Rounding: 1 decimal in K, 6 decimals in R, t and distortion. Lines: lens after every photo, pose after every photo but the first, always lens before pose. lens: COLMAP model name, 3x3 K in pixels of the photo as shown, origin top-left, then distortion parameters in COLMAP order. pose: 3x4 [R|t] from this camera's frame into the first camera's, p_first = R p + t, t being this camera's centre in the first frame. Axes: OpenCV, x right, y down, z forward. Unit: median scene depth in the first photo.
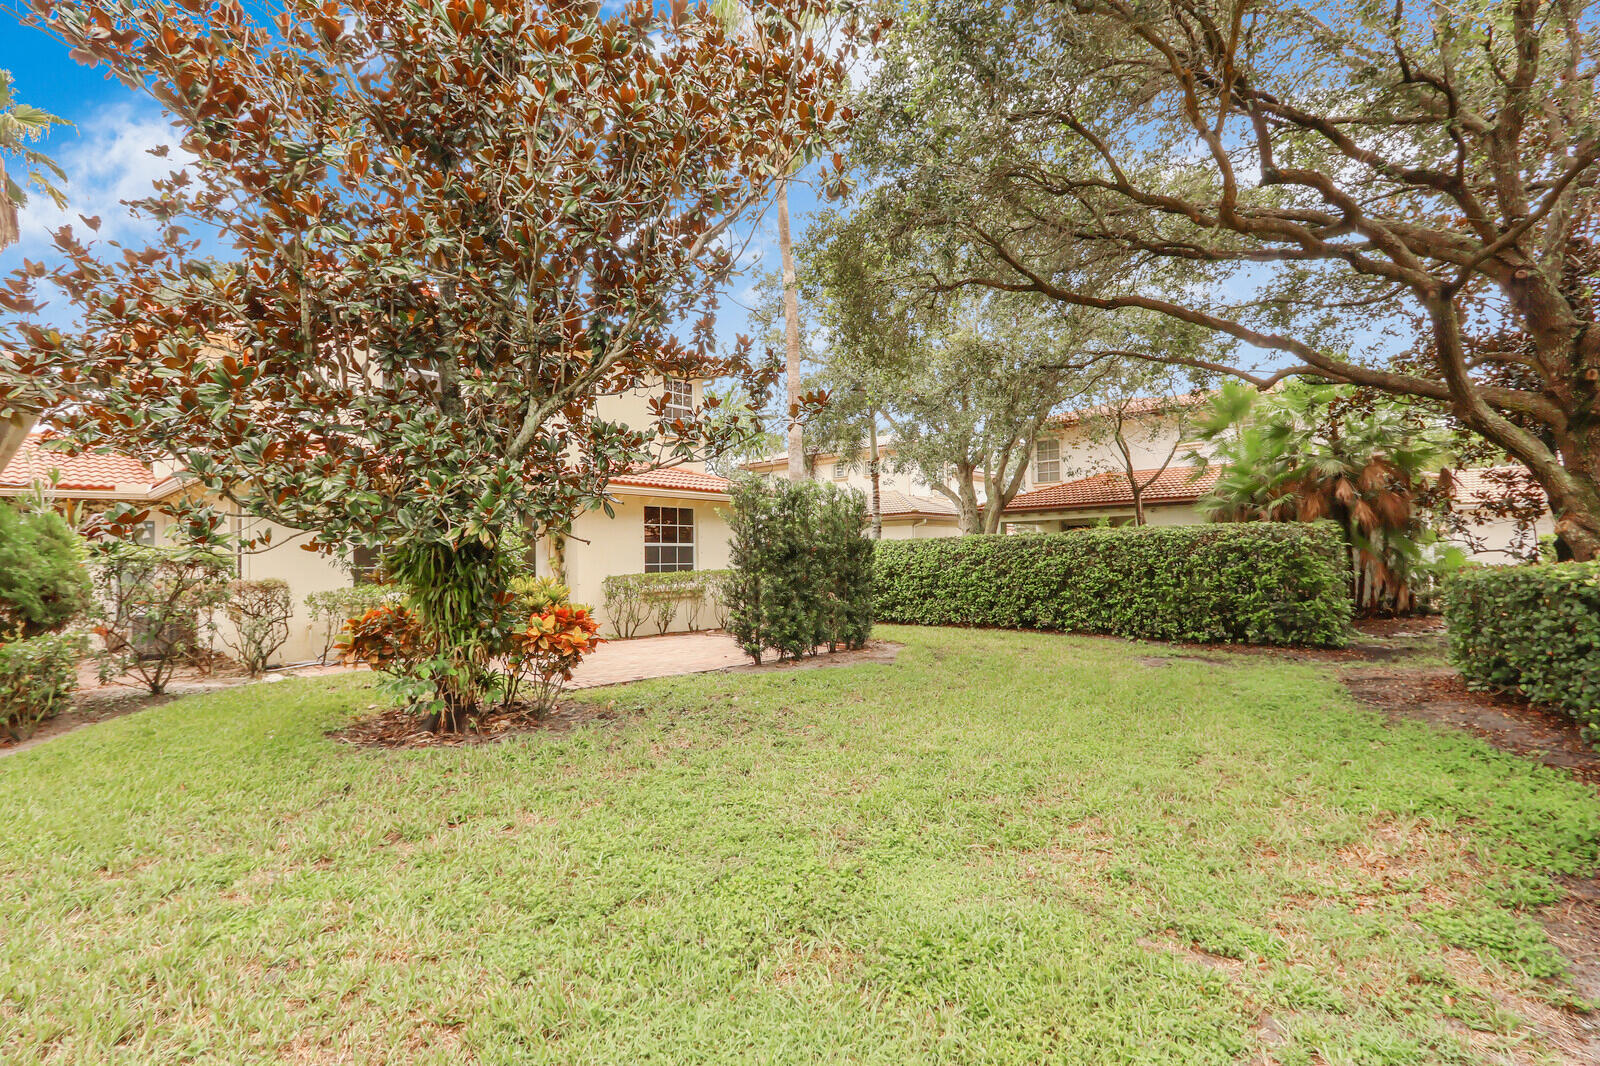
lens RADIAL K [[738.5, 0, 818.5], [0, 738.5, 545.1], [0, 0, 1]] dist [-0.017462, 0.000870]
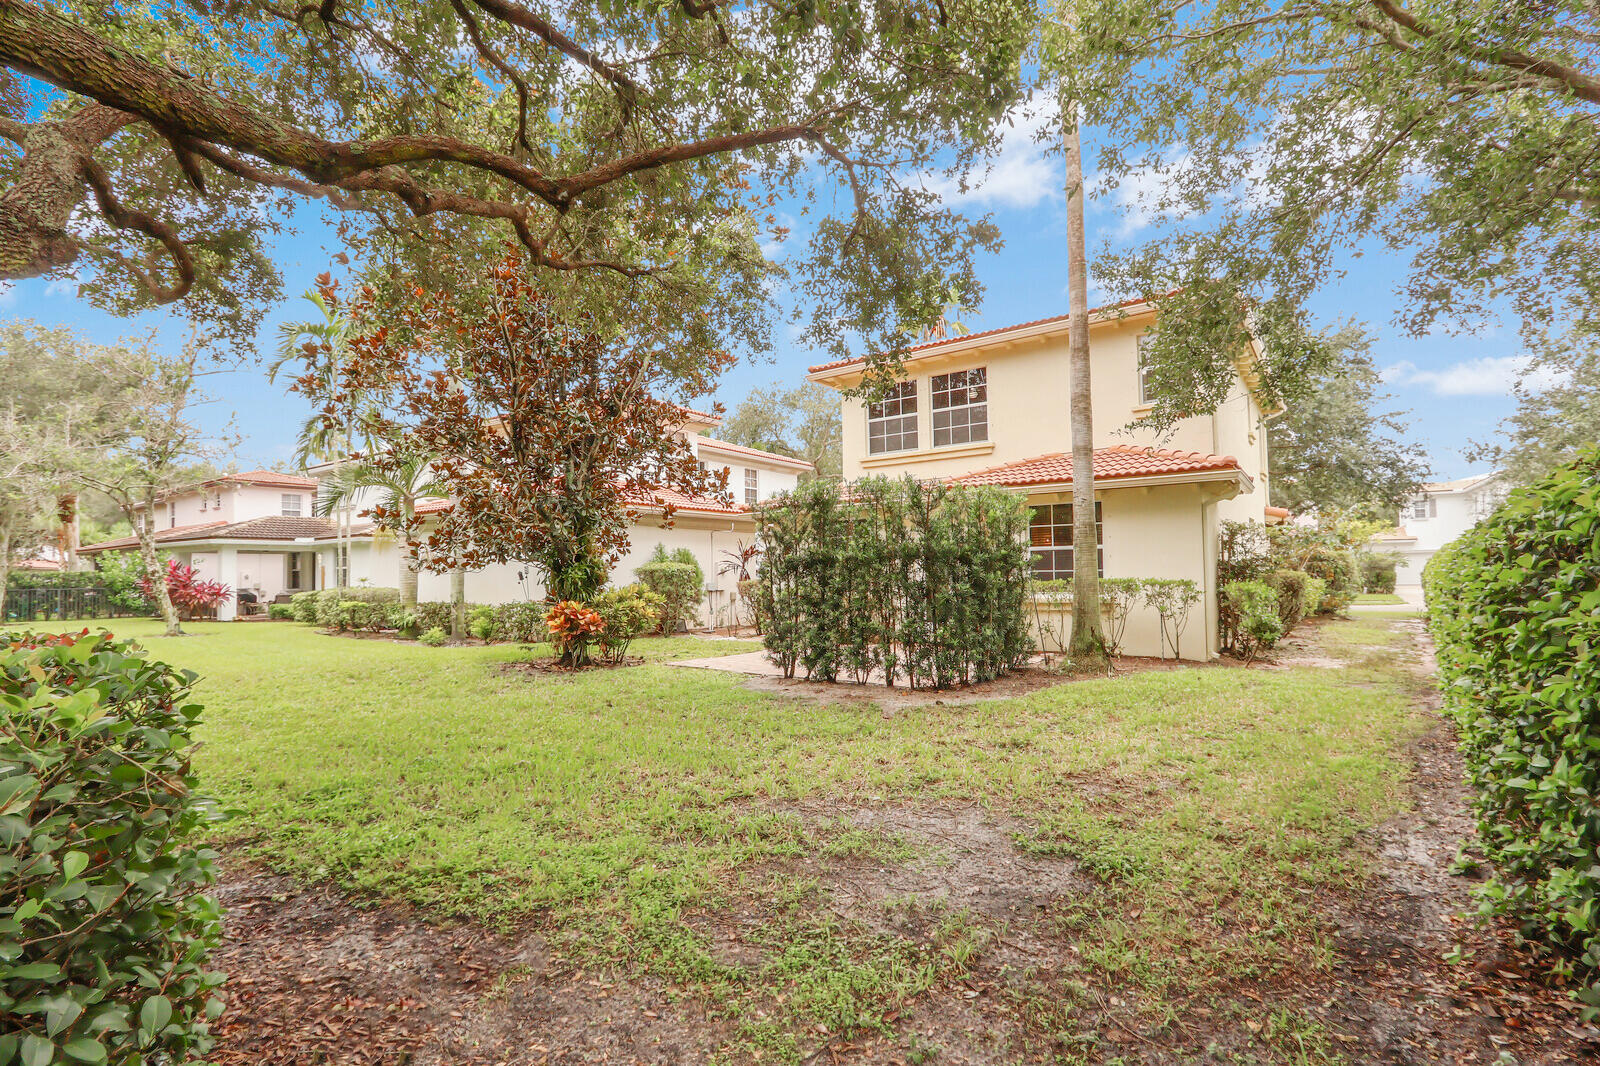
lens RADIAL K [[738.5, 0, 818.5], [0, 738.5, 545.1], [0, 0, 1]] dist [-0.017462, 0.000870]
pose [[0.118986, -0.018521, -0.992723, 0.622686], [0.033829, 0.999321, -0.014589, 0.000018], [0.992319, -0.031847, 0.119532, 0.638037]]
